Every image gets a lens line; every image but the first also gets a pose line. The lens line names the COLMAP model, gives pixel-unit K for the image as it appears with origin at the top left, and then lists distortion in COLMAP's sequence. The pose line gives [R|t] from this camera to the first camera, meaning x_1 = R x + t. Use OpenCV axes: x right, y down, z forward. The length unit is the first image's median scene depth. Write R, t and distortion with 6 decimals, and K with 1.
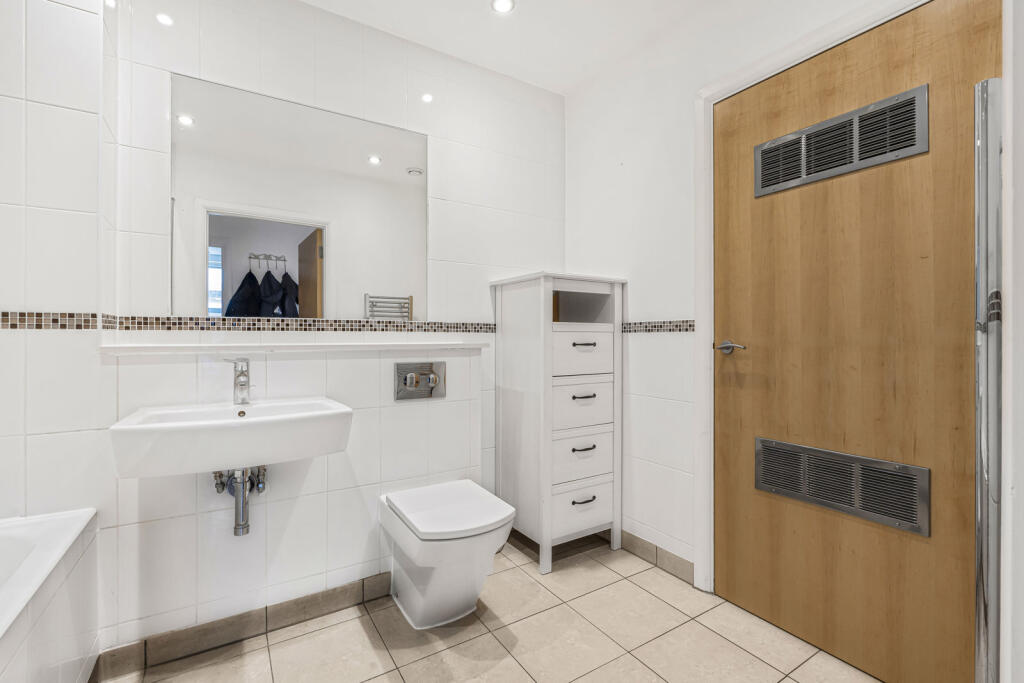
lens RADIAL K [[455.1, 0, 512.0], [0, 455.1, 341.5], [0, 0, 1]] dist [-0.001988, -0.000257]
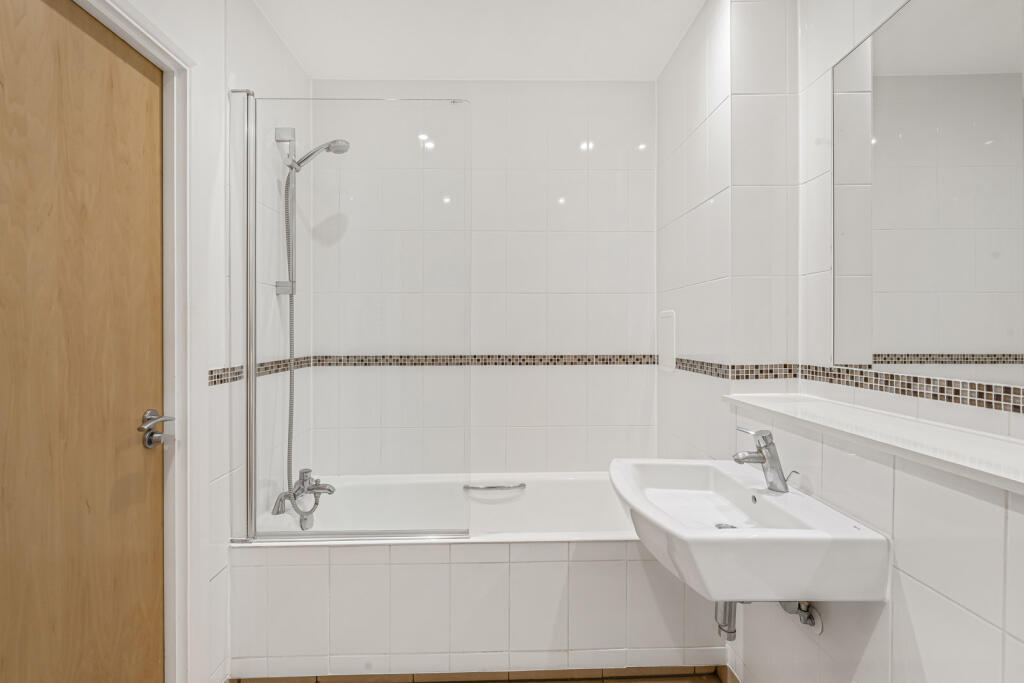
lens RADIAL K [[455.2, 0, 509.6], [0, 455.2, 333.1], [0, 0, 1]] dist [-0.010795, -0.000160]
pose [[-0.503614, 0.008160, -0.863890, 0.243502], [-0.002463, 0.999938, 0.010880, -0.111075], [0.863925, 0.007607, -0.503563, 0.800469]]
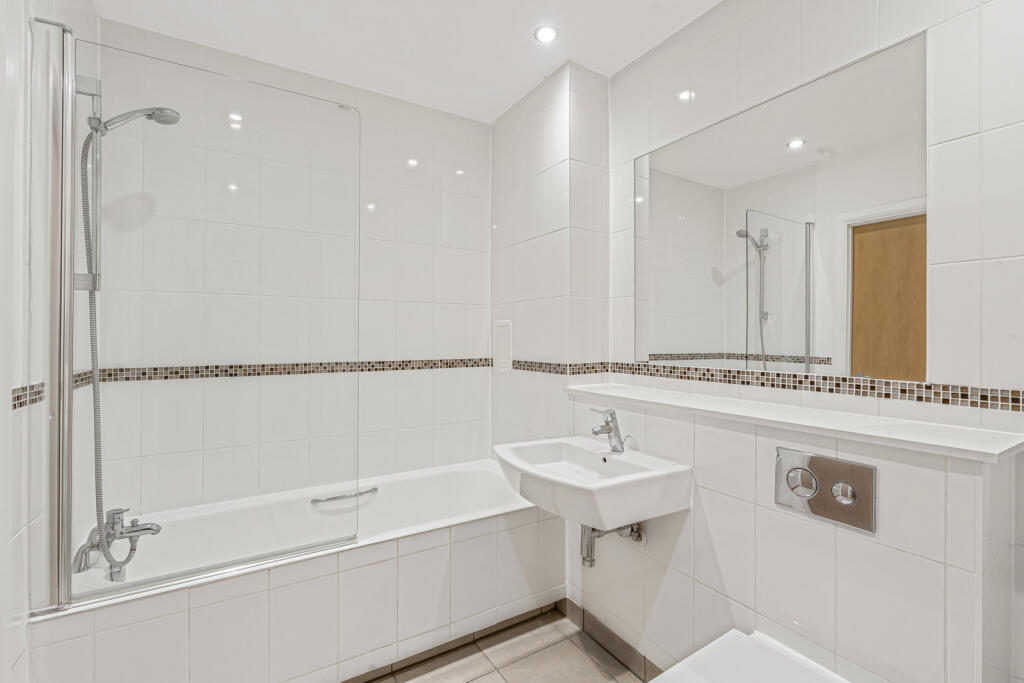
lens RADIAL K [[453.7, 0, 512.0], [0, 453.7, 341.5], [0, 0, 1]] dist [-0.008993, -0.000920]
pose [[-0.012140, 0.012297, -0.999851, 0.394676], [-0.006239, 0.999904, 0.012374, -0.110178], [0.999907, 0.006388, -0.012062, 0.612518]]
